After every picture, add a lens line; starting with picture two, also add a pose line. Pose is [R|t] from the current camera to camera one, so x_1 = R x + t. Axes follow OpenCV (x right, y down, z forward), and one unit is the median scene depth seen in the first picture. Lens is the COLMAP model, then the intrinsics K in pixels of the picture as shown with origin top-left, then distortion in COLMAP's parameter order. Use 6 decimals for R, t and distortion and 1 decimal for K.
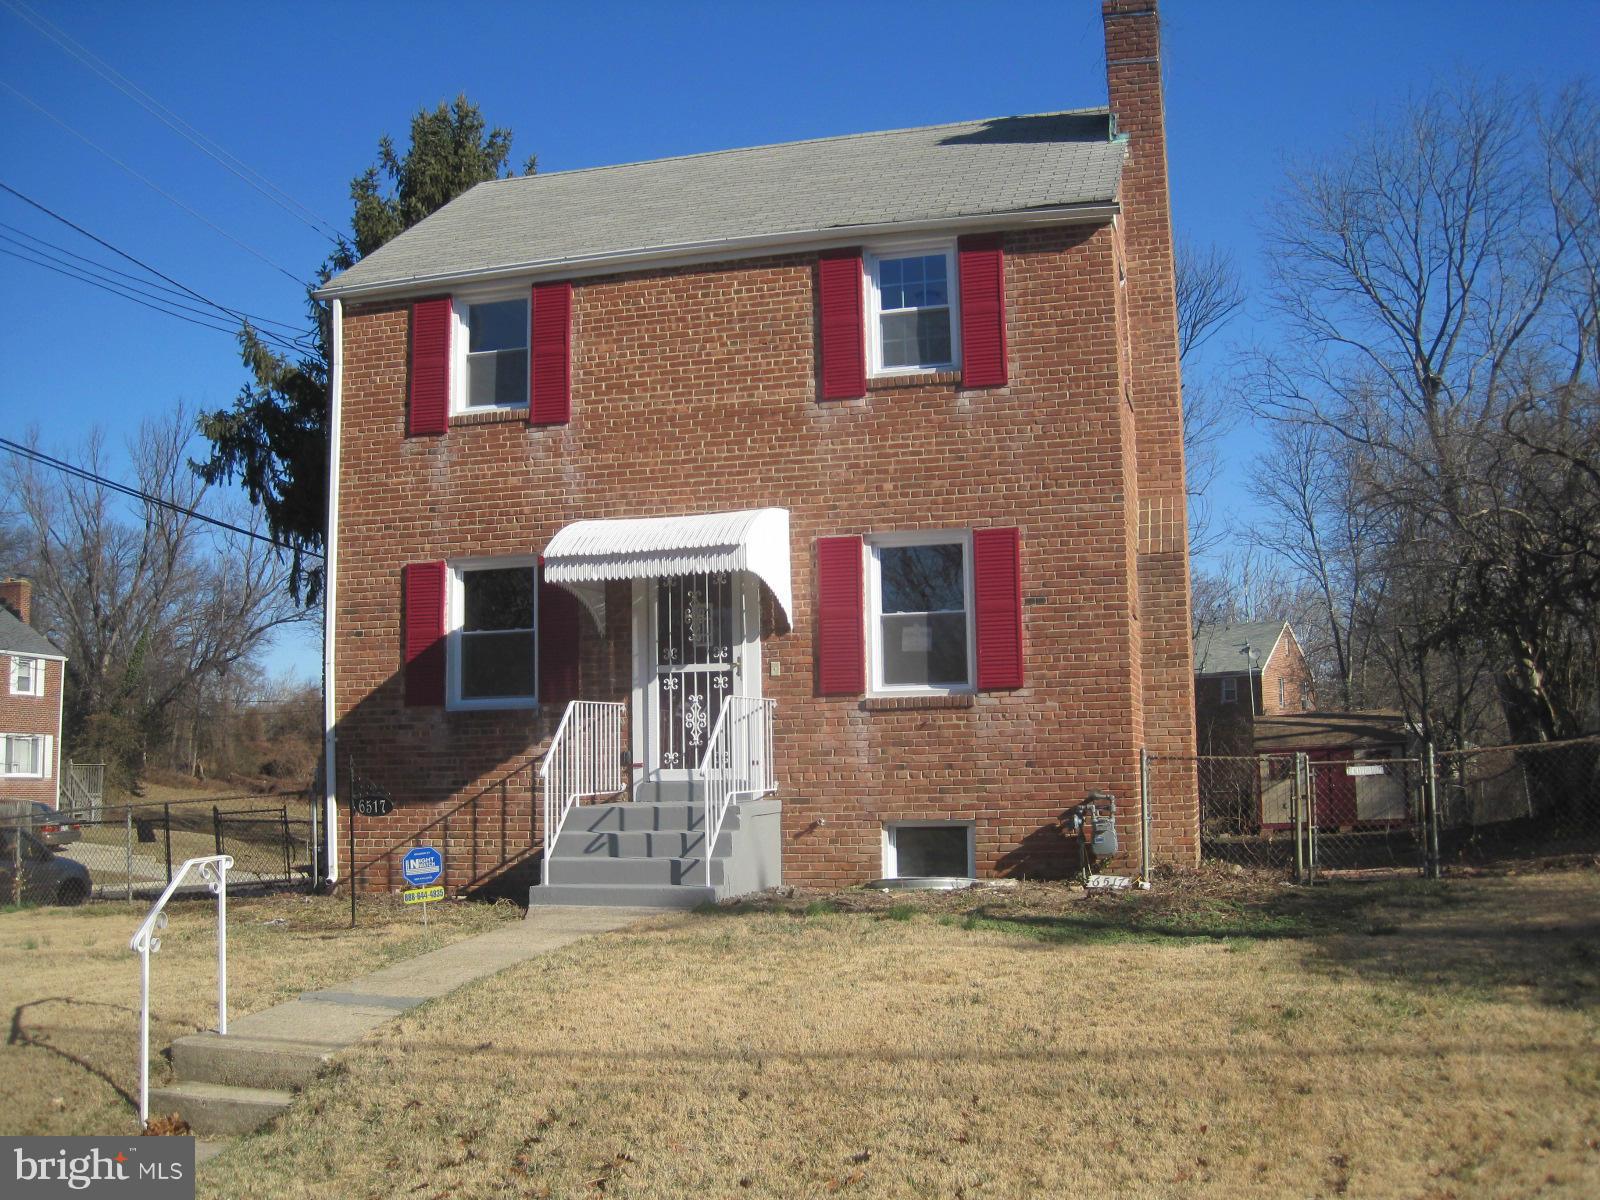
lens RADIAL K [[1672.9, 0, 809.4], [0, 1672.9, 606.6], [0, 0, 1]] dist [-0.128771, 0.000000]
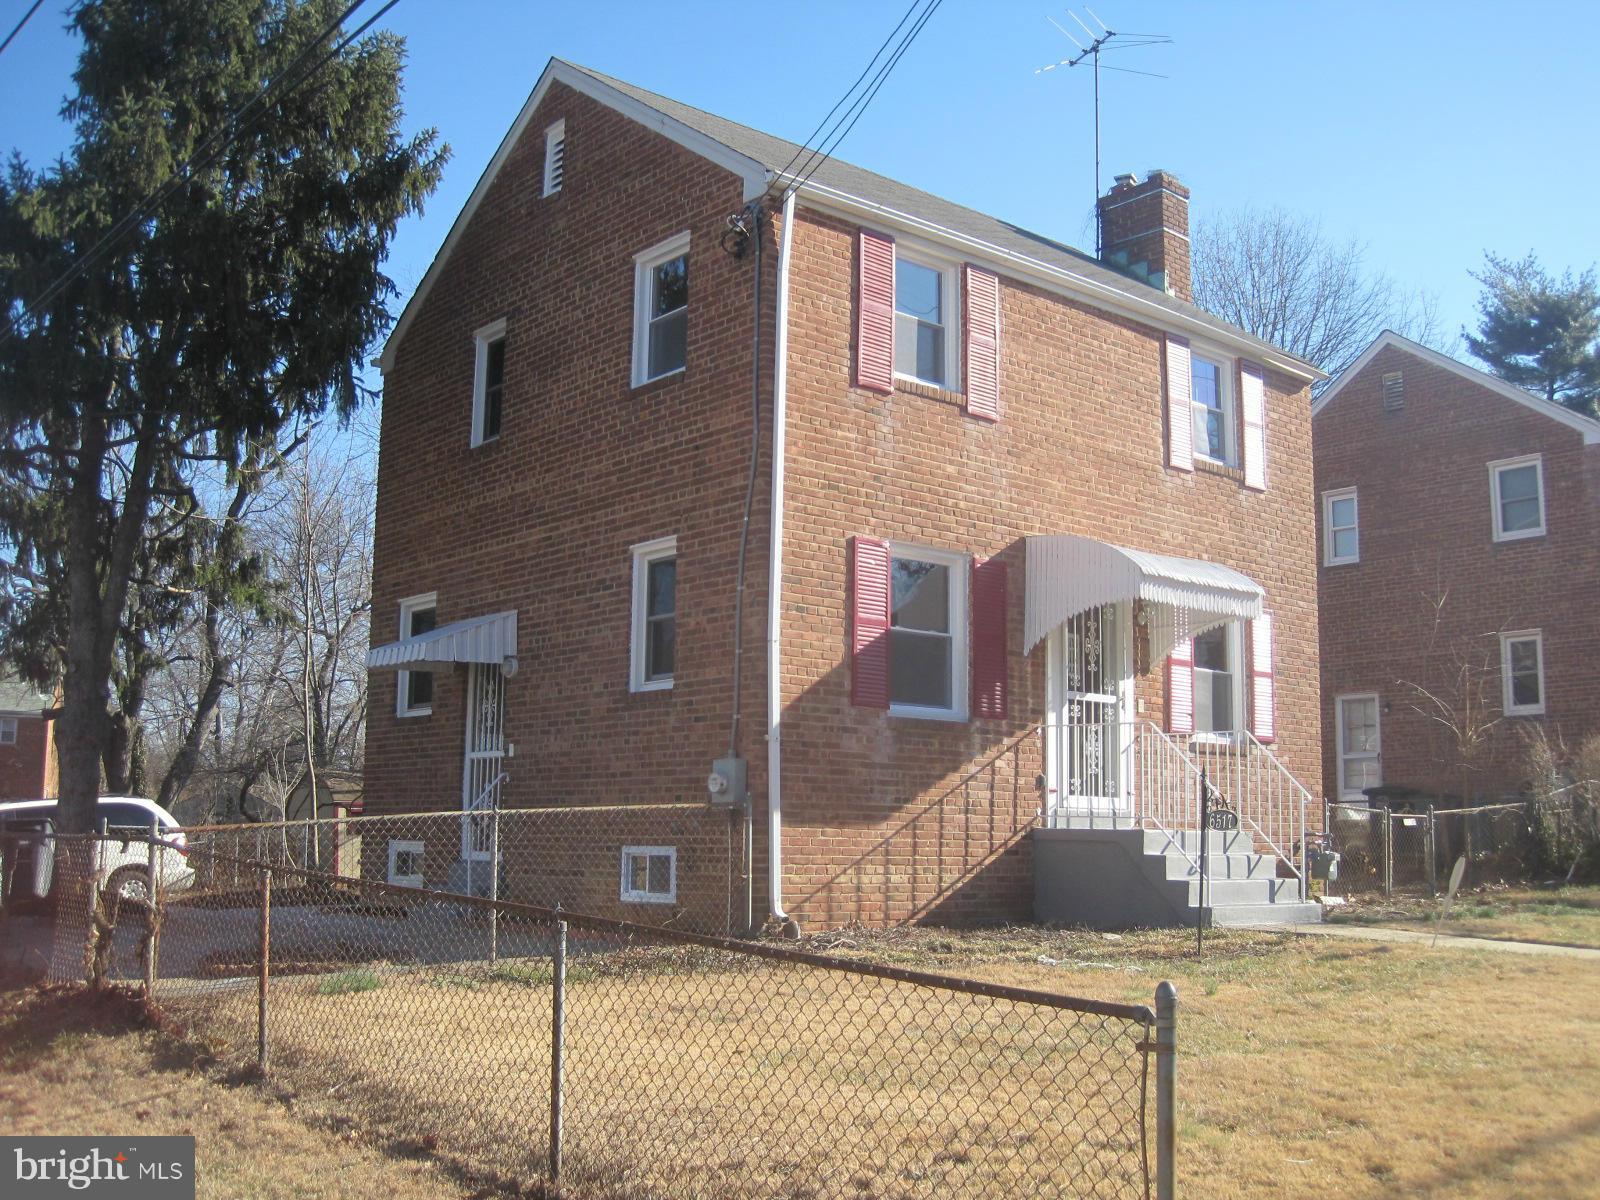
lens RADIAL K [[1672.9, 0, 803.7], [0, 1672.9, 599.3], [0, 0, 1]] dist [-0.128771, 0.000000]
pose [[0.551159, 0.148728, 0.821039, -0.976637], [-0.109078, 0.988385, -0.105818, 0.101270], [-0.827240, -0.031234, 0.560980, 0.565191]]
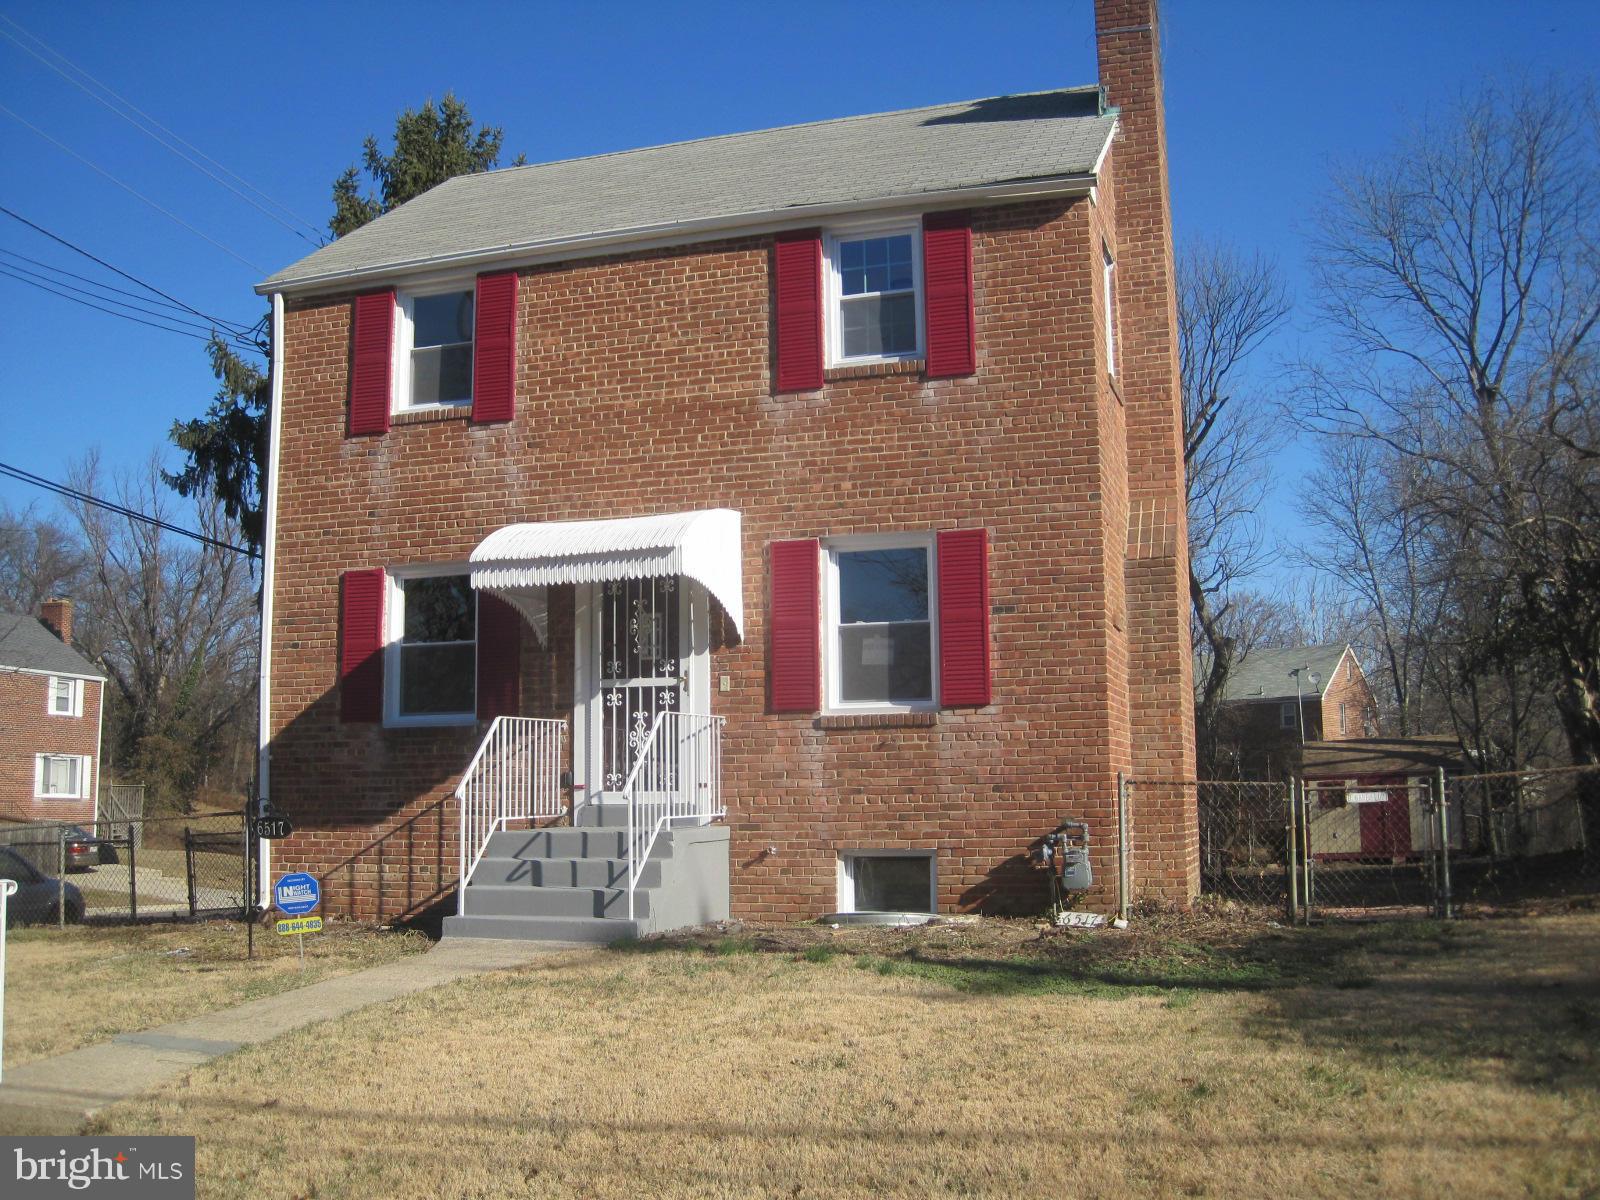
lens RADIAL K [[1672.9, 0, 785.0], [0, 1672.9, 599.7], [0, 0, 1]] dist [-0.128771, 0.000000]
pose [[0.998413, 0.000219, -0.056323, 0.062285], [-0.001339, 0.999802, -0.019852, 0.008926], [0.056308, 0.019896, 0.998215, 0.077034]]
